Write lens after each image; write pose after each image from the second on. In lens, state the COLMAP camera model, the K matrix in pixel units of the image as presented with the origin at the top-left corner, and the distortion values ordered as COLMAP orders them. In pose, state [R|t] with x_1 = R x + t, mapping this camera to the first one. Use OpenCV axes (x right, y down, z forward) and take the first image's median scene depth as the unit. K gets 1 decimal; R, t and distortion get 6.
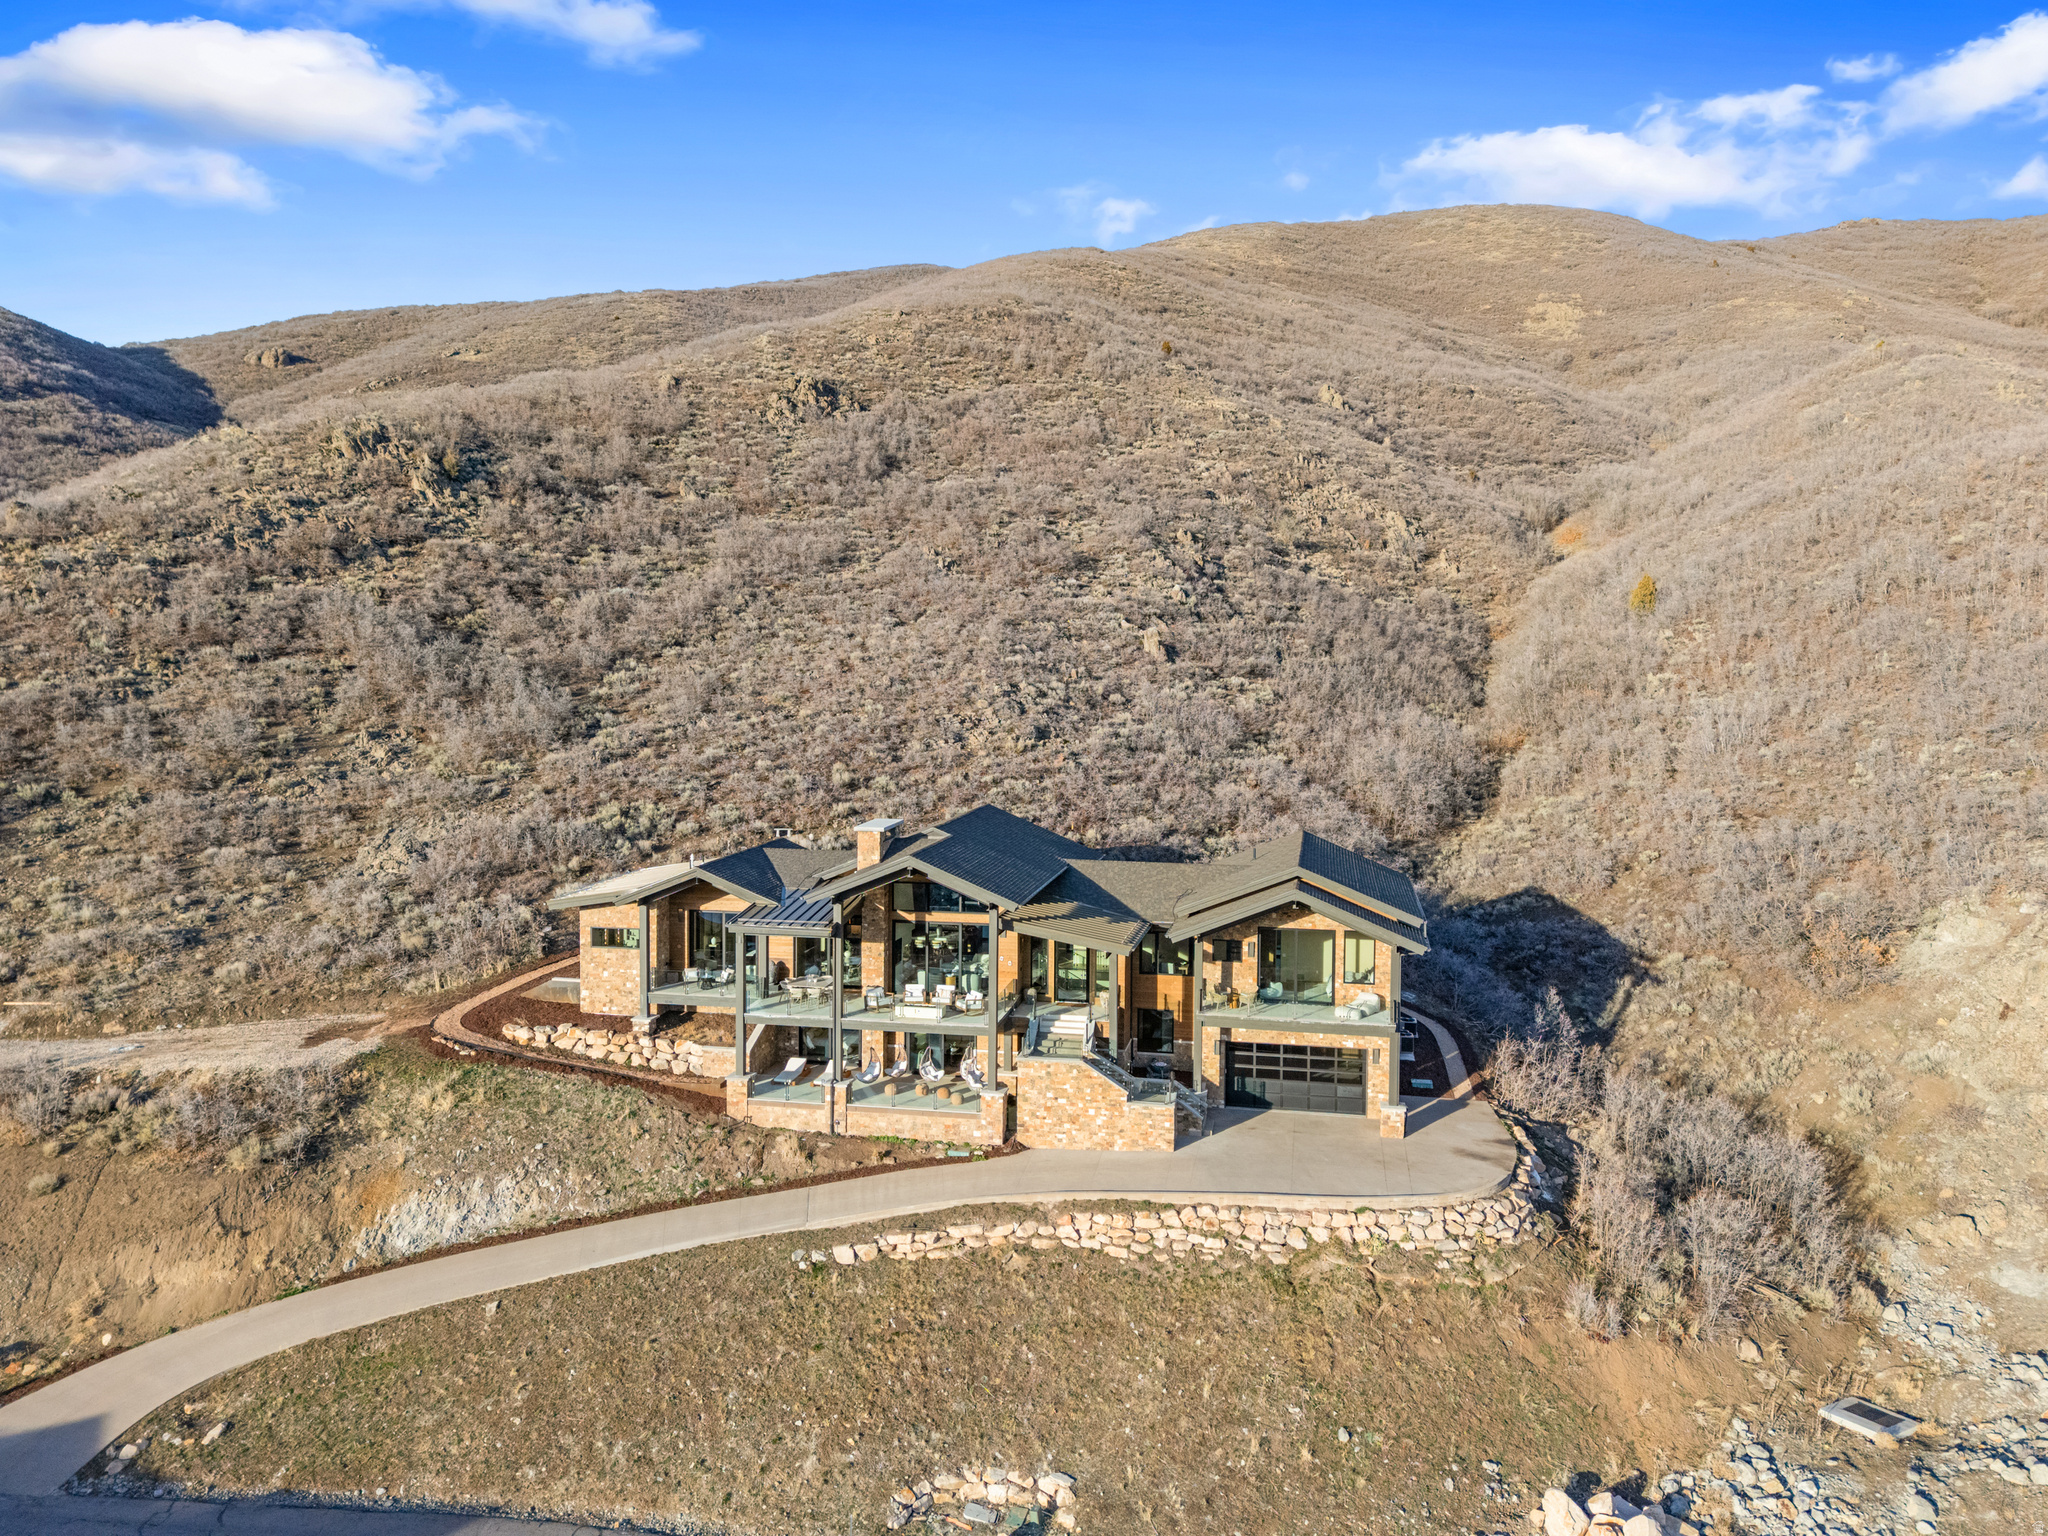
lens RADIAL K [[1510.7, 0, 1032.0], [0, 1510.7, 775.8], [0, 0, 1]] dist [0.078933, -0.066323]
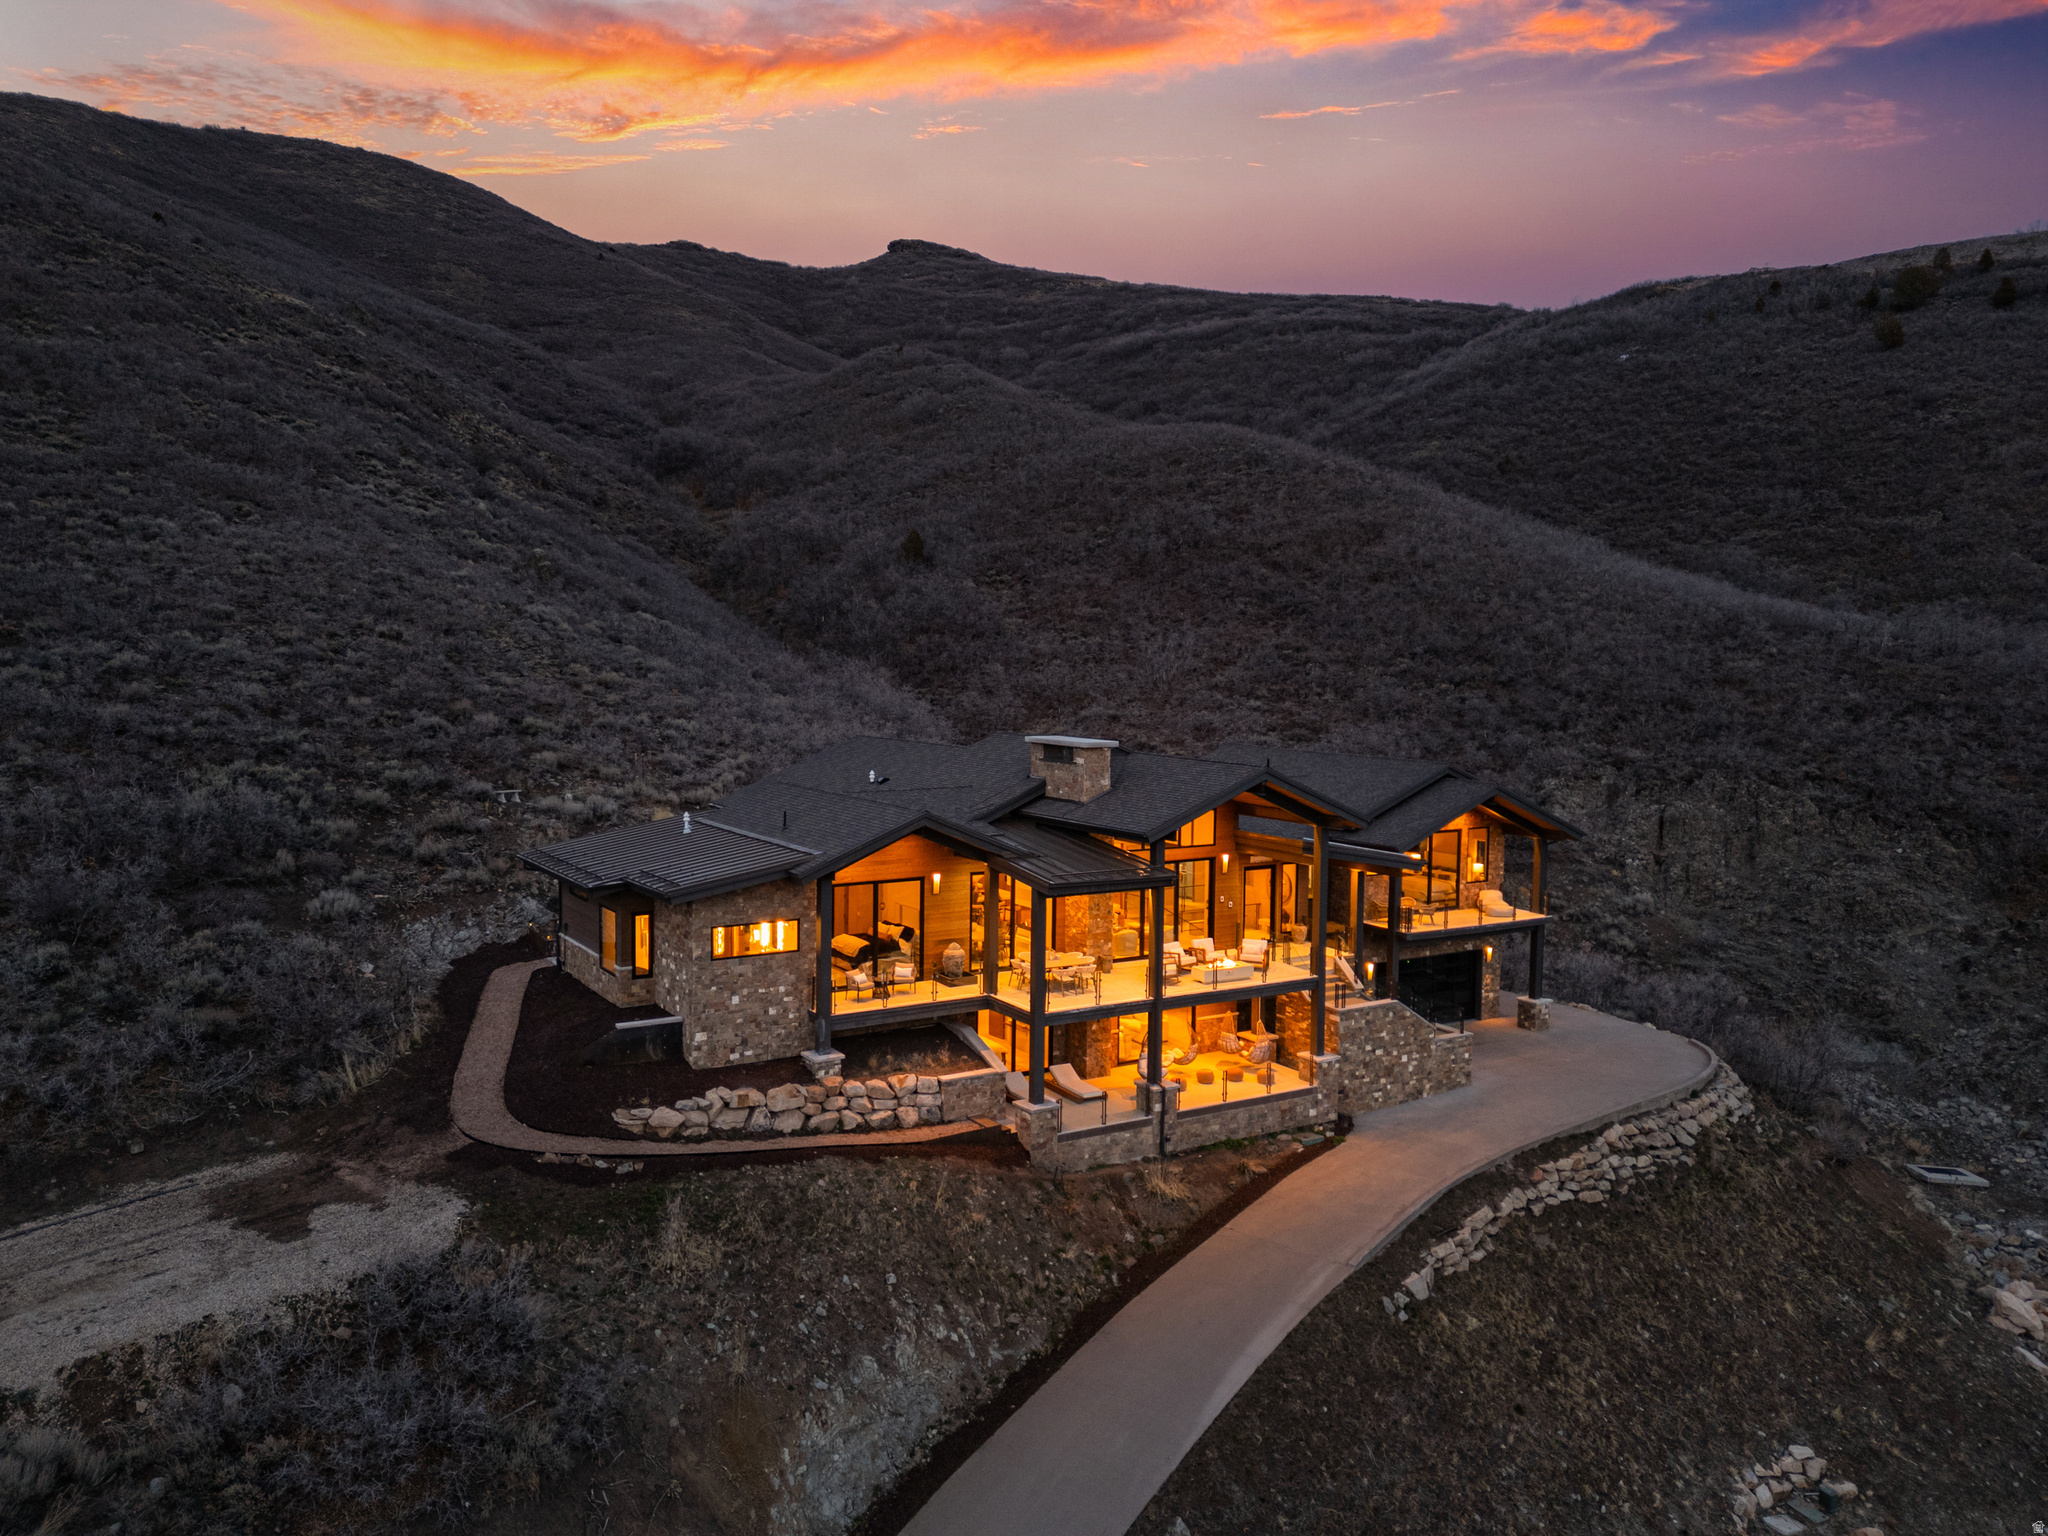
lens RADIAL K [[1510.7, 0, 1028.0], [0, 1510.7, 771.8], [0, 0, 1]] dist [0.078933, -0.066323]
pose [[0.729399, -0.053401, 0.682001, -0.679255], [0.049804, 0.998448, 0.024914, 0.032056], [-0.682273, 0.015794, 0.730927, 0.522427]]
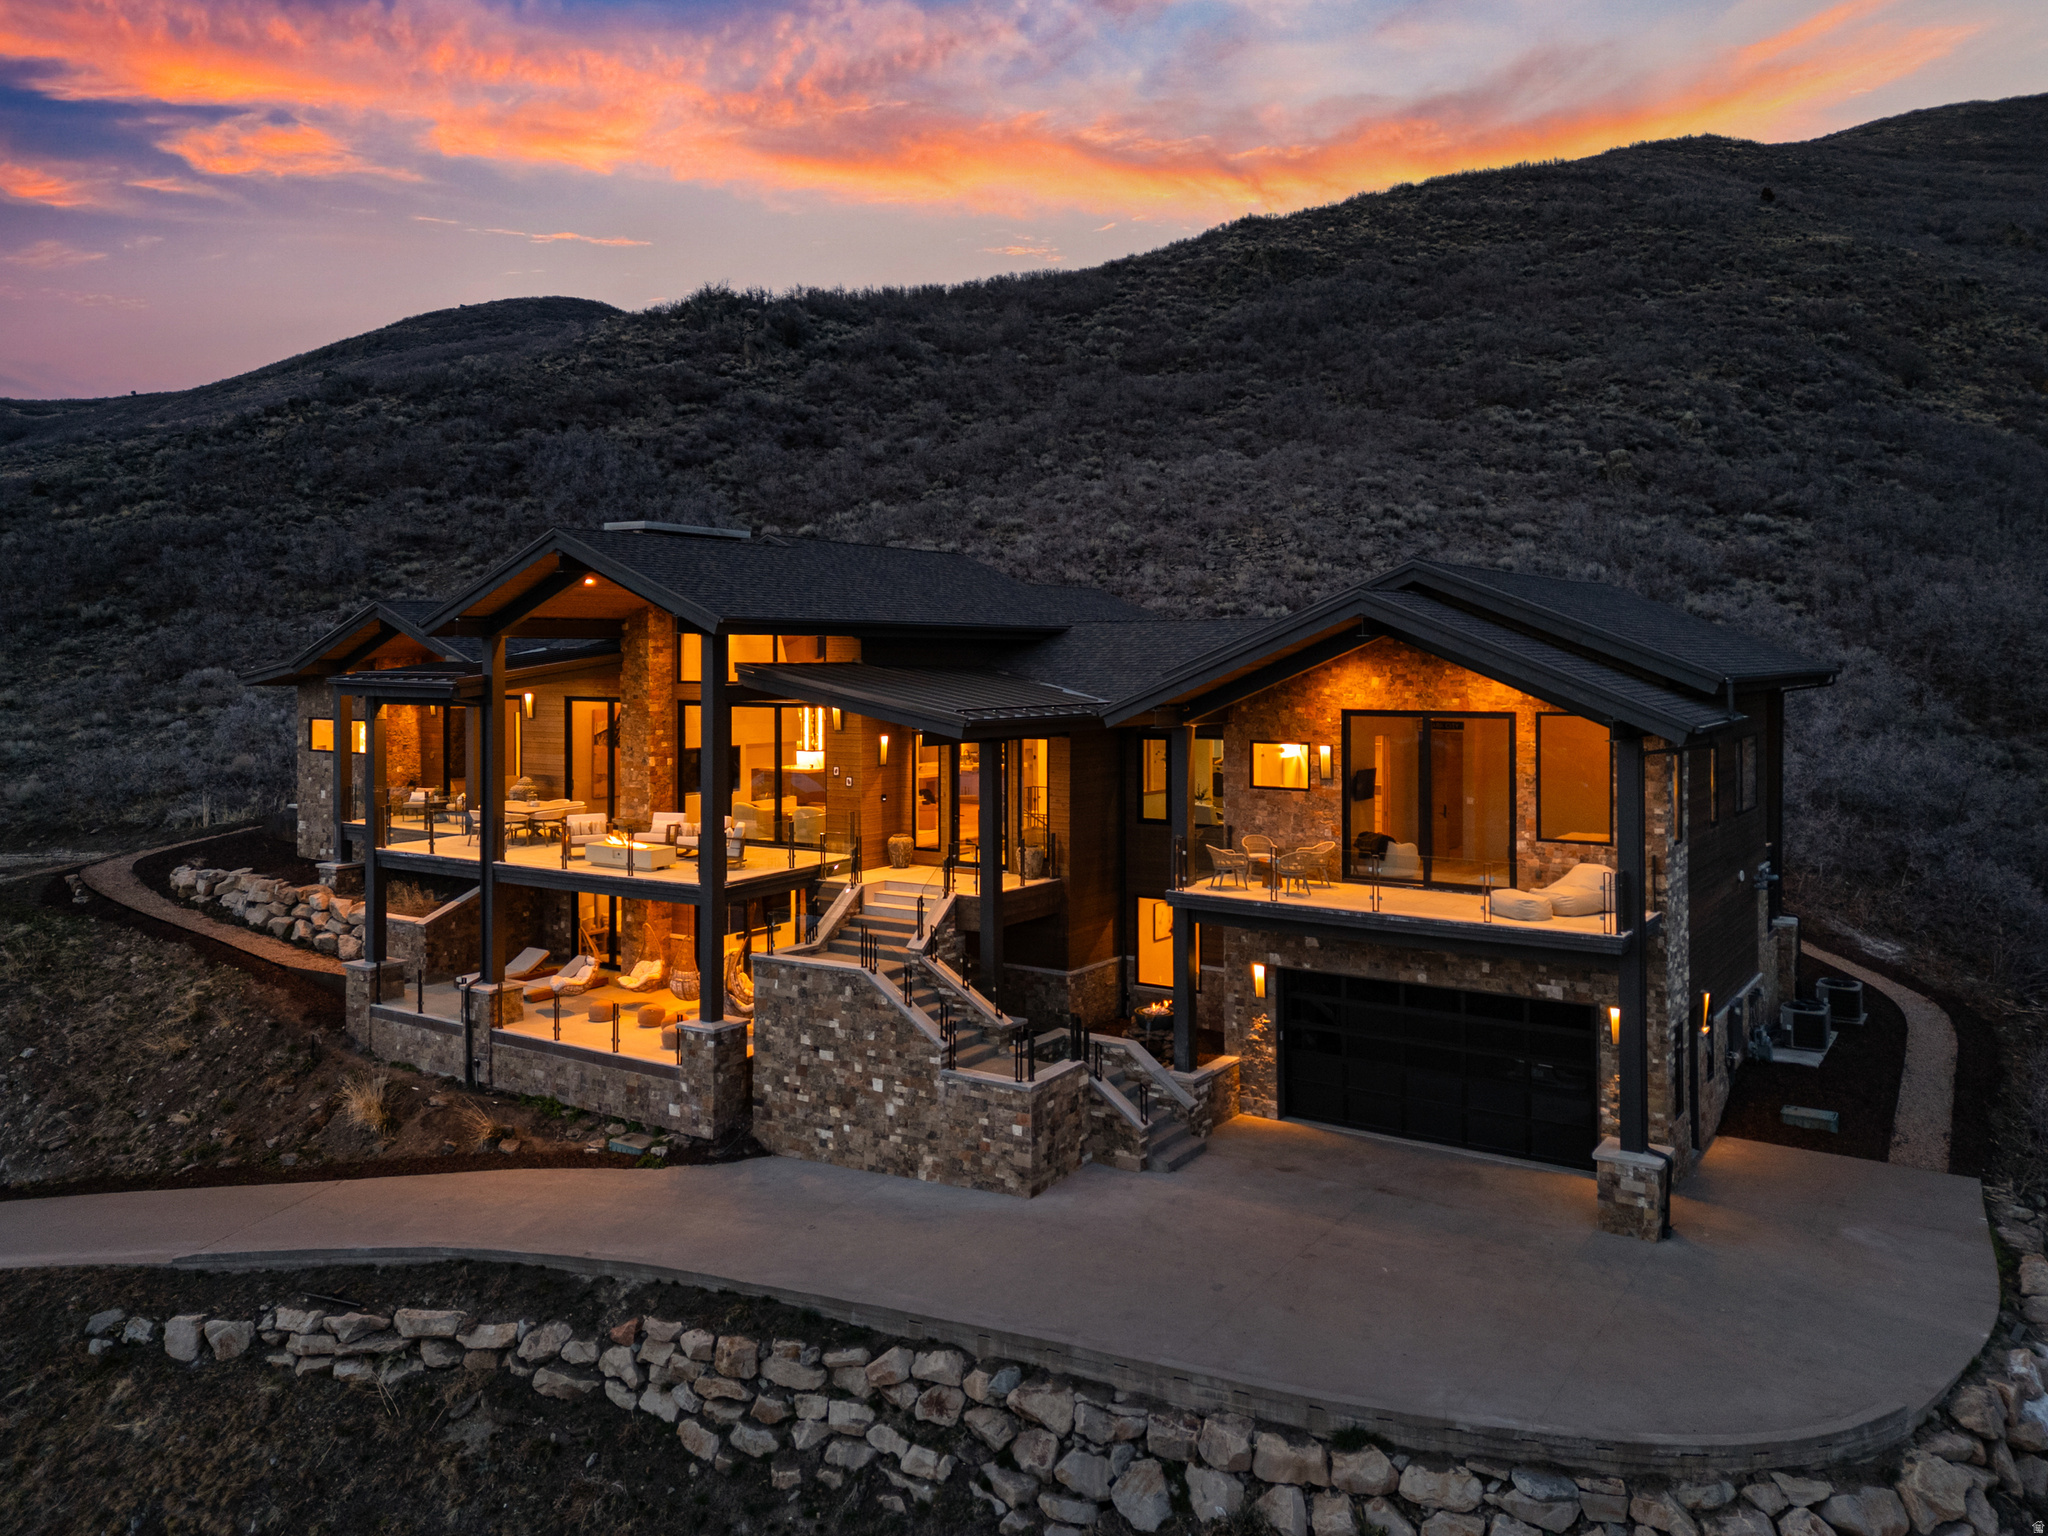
lens RADIAL K [[1510.7, 0, 1059.6], [0, 1510.7, 733.3], [0, 0, 1]] dist [0.078933, -0.066323]
pose [[0.924922, 0.009584, -0.380036, 0.256752], [-0.021178, 0.999429, -0.026340, 0.129128], [0.379566, 0.032411, 0.924597, 0.603967]]
